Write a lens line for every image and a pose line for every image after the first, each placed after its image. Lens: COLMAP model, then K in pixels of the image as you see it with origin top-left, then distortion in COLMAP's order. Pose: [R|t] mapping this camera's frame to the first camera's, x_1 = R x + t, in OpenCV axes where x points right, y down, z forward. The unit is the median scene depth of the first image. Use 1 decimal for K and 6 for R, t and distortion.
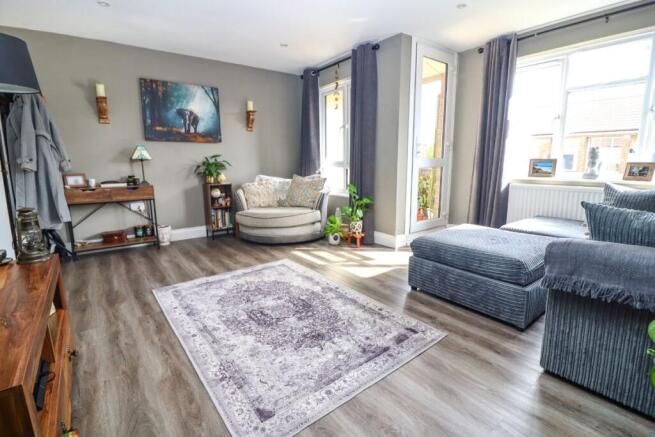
lens RADIAL K [[311.8, 0, 325.4], [0, 311.8, 219.0], [0, 0, 1]] dist [-0.002224, -0.000250]
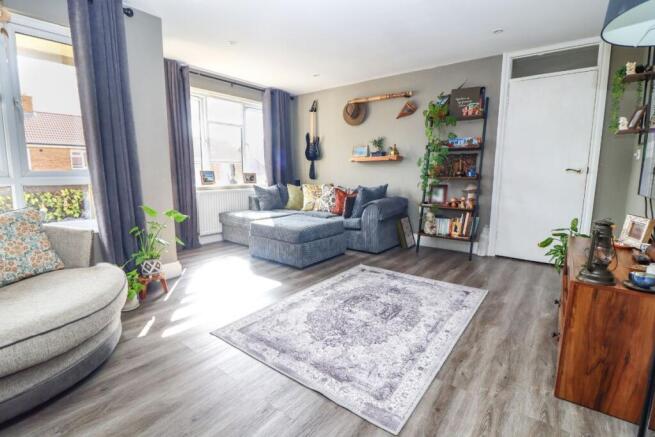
lens RADIAL K [[311.8, 0, 325.0], [0, 311.8, 217.4], [0, 0, 1]] dist [-0.002224, -0.000250]
pose [[-0.259385, -0.133023, 0.956569, -1.146021], [0.179999, 0.966455, 0.183207, -0.246269], [-0.948852, 0.219703, -0.226740, 1.385729]]
